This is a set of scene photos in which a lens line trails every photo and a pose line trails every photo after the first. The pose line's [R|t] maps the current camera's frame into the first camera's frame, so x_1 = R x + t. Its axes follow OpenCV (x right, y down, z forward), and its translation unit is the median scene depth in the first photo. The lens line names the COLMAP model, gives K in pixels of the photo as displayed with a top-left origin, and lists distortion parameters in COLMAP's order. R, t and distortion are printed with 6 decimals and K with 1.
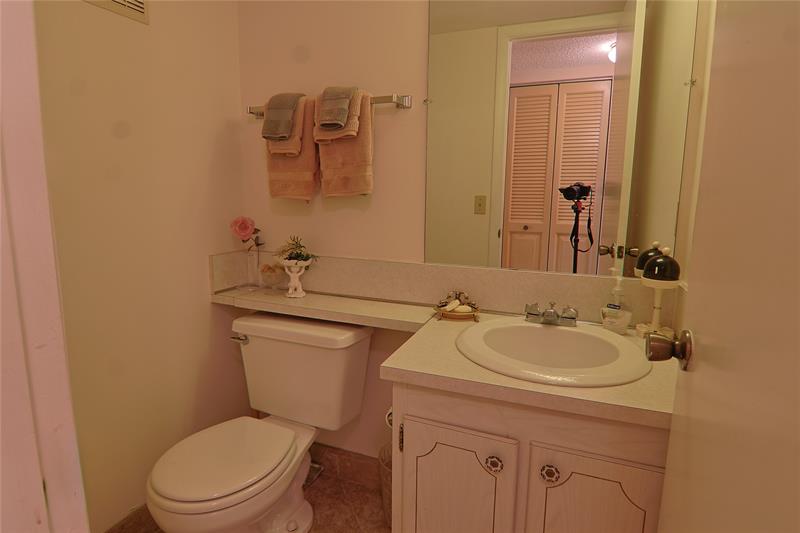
lens RADIAL K [[432.3, 0, 401.9], [0, 432.3, 258.7], [0, 0, 1]] dist [-0.010257, -0.000414]
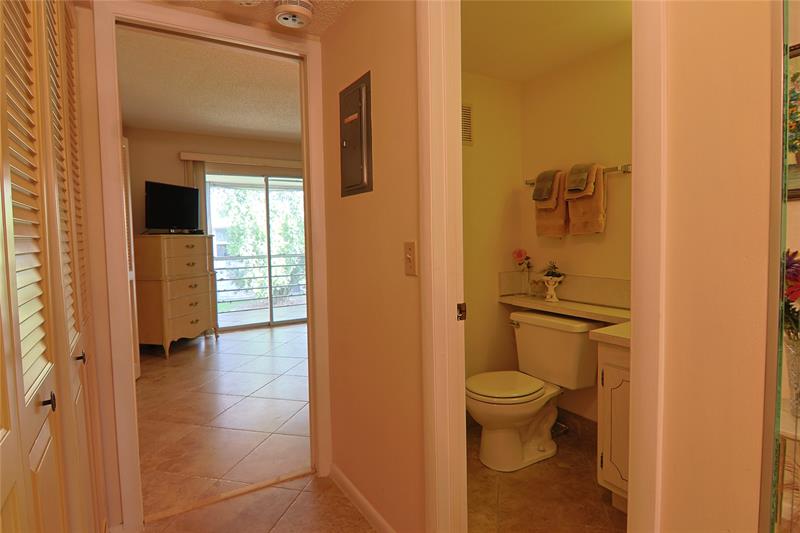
lens RADIAL K [[432.3, 0, 401.9], [0, 432.3, 258.7], [0, 0, 1]] dist [-0.010257, -0.000414]
pose [[0.803393, 0.004469, -0.595433, 0.241633], [-0.059262, 0.995607, -0.072488, 0.083818], [0.592493, 0.093523, 0.800128, -0.550969]]
